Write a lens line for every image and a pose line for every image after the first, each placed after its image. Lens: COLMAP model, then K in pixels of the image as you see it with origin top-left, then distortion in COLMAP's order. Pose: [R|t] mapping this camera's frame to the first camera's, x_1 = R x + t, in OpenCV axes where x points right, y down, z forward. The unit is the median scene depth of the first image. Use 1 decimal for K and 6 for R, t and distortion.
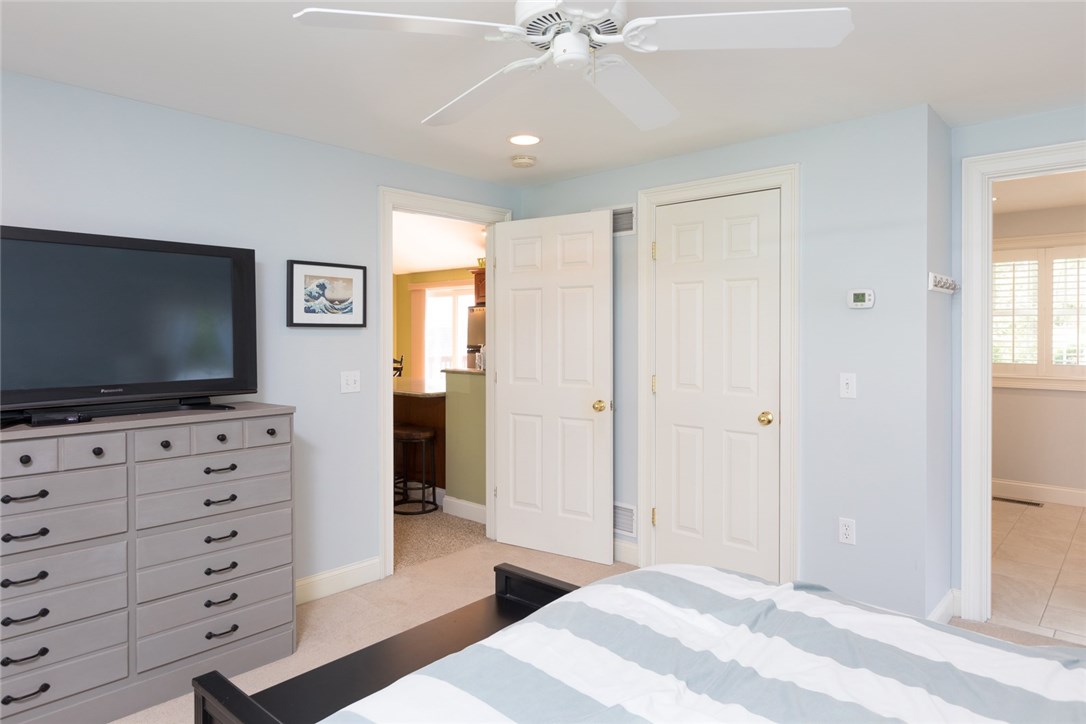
lens RADIAL K [[656.1, 0, 563.1], [0, 656.1, 337.6], [0, 0, 1]] dist [0.004556, -0.000090]
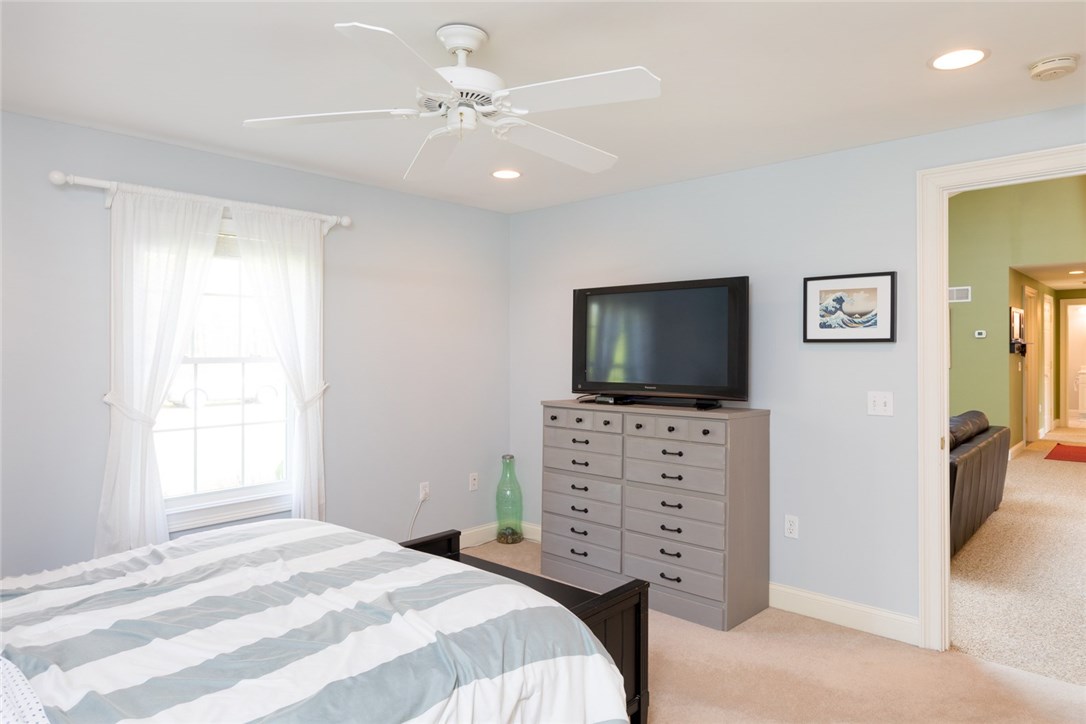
lens RADIAL K [[656.1, 0, 549.9], [0, 656.1, 356.6], [0, 0, 1]] dist [0.004556, -0.000090]
pose [[-0.014853, 0.015053, -0.999776, 0.602009], [-0.003695, 0.999879, 0.015110, -0.008479], [0.999883, 0.003918, -0.014796, 0.596225]]
